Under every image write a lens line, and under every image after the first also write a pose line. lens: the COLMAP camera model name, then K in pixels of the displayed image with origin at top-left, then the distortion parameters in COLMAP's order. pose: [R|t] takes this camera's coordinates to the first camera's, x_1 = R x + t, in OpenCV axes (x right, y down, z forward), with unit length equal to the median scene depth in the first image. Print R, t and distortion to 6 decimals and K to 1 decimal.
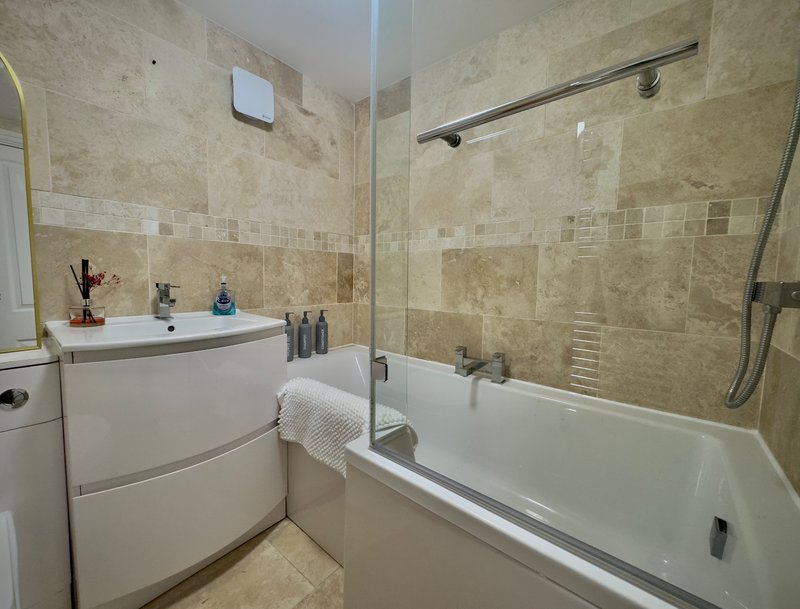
lens RADIAL K [[318.8, 0, 398.7], [0, 318.8, 302.1], [0, 0, 1]] dist [0.000048, 0.000000]
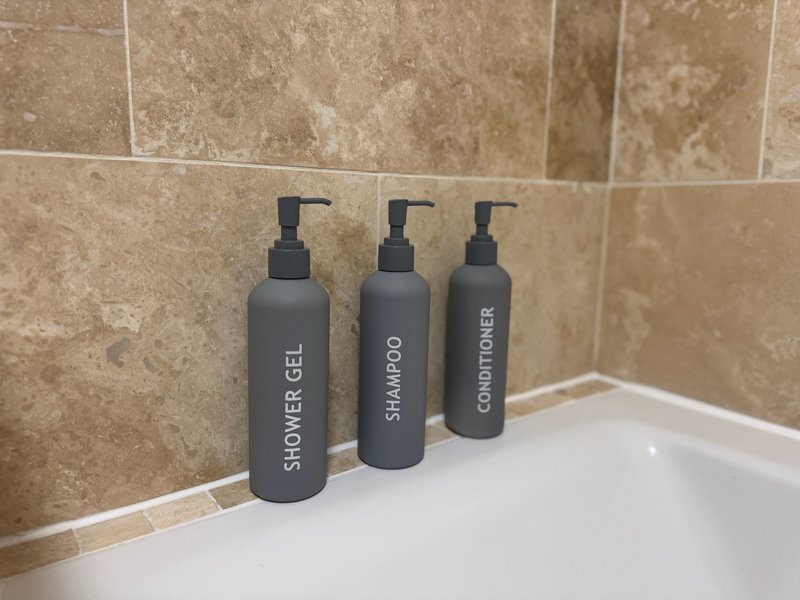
lens RADIAL K [[515.7, 0, 399.9], [0, 515.7, 299.4], [0, 0, 1]] dist [0.021021, 0.000442]
pose [[0.969149, 0.031521, -0.244452, -0.212486], [-0.010811, 0.996271, 0.085602, 0.055460], [0.246239, -0.080318, 0.965875, 0.696661]]
